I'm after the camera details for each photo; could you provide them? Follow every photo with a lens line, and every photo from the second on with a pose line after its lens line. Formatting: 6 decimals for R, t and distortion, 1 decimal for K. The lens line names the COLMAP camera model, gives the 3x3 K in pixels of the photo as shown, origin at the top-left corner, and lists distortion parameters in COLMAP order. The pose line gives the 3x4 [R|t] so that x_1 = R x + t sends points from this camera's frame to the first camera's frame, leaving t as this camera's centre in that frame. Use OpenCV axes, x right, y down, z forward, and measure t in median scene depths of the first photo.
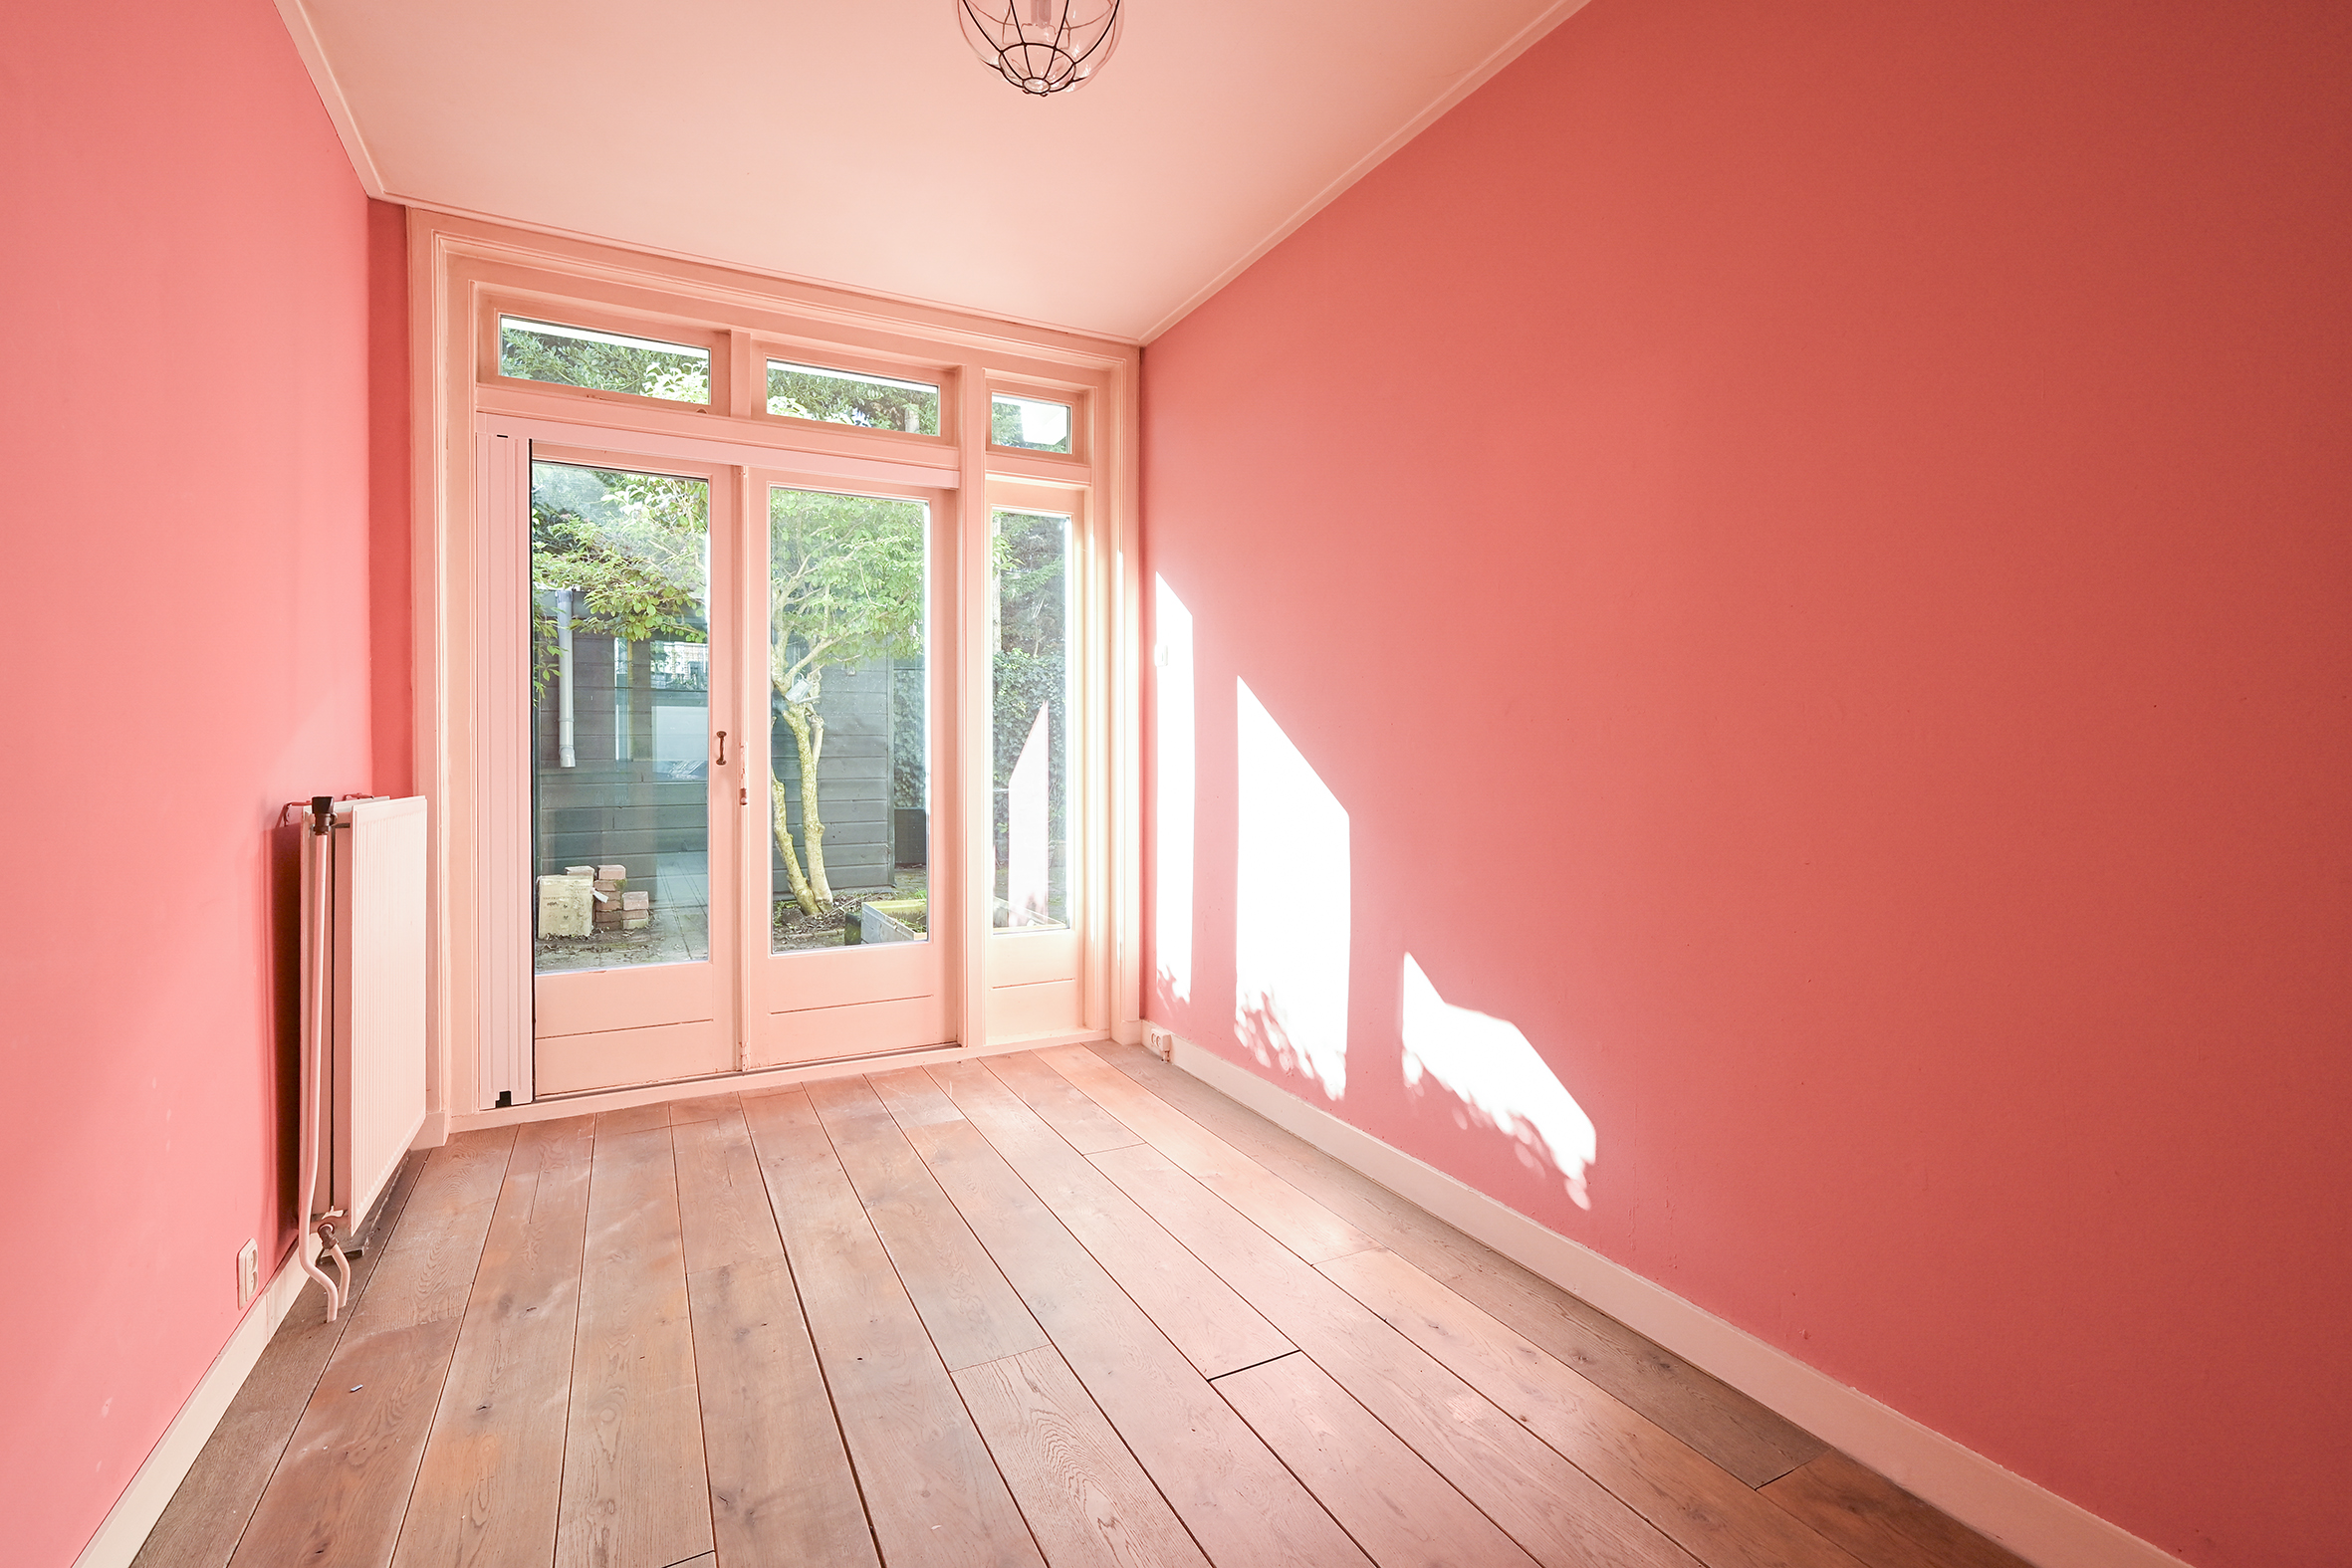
lens RADIAL K [[1043.2, 0, 1185.1], [0, 1043.2, 753.4], [0, 0, 1]] dist [0.000515, 0.000281]
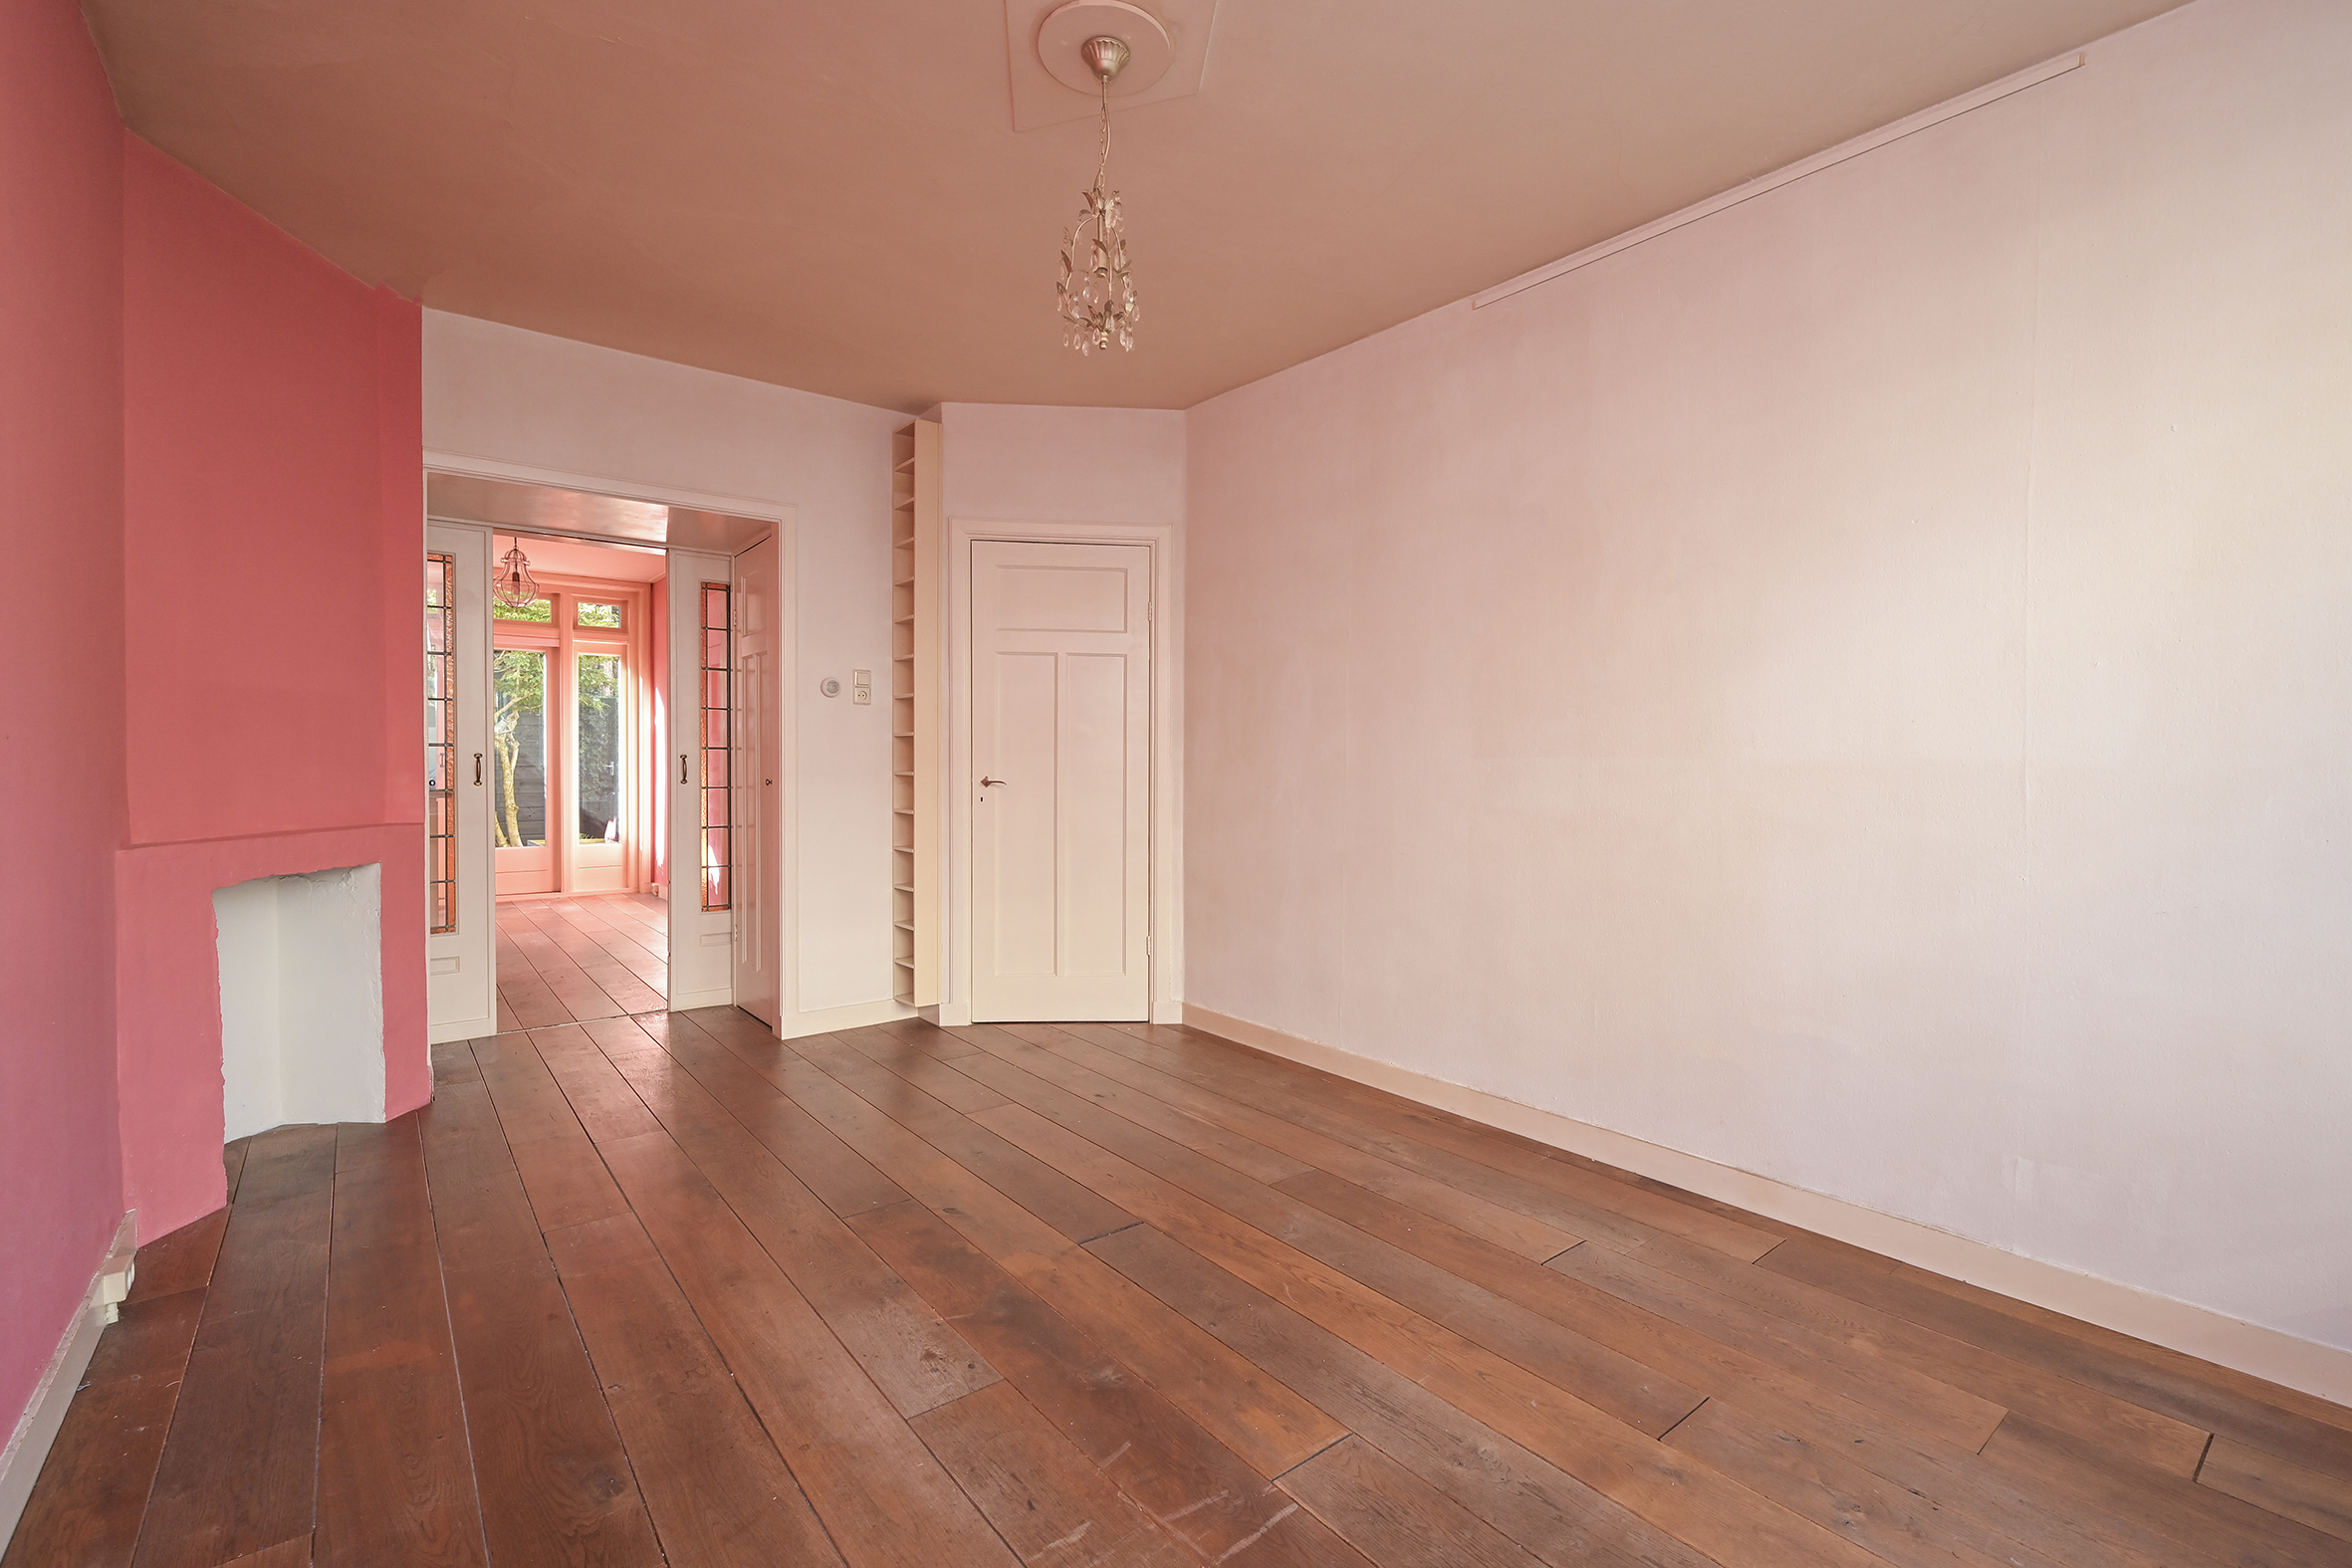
lens RADIAL K [[1043.2, 0, 1198.0], [0, 1043.2, 789.0], [0, 0, 1]] dist [0.000515, 0.000281]
pose [[0.982282, 0.004607, 0.187350, 0.728803], [-0.007991, 0.999818, 0.017312, 0.004622], [-0.187236, -0.018503, 0.982141, -1.504491]]
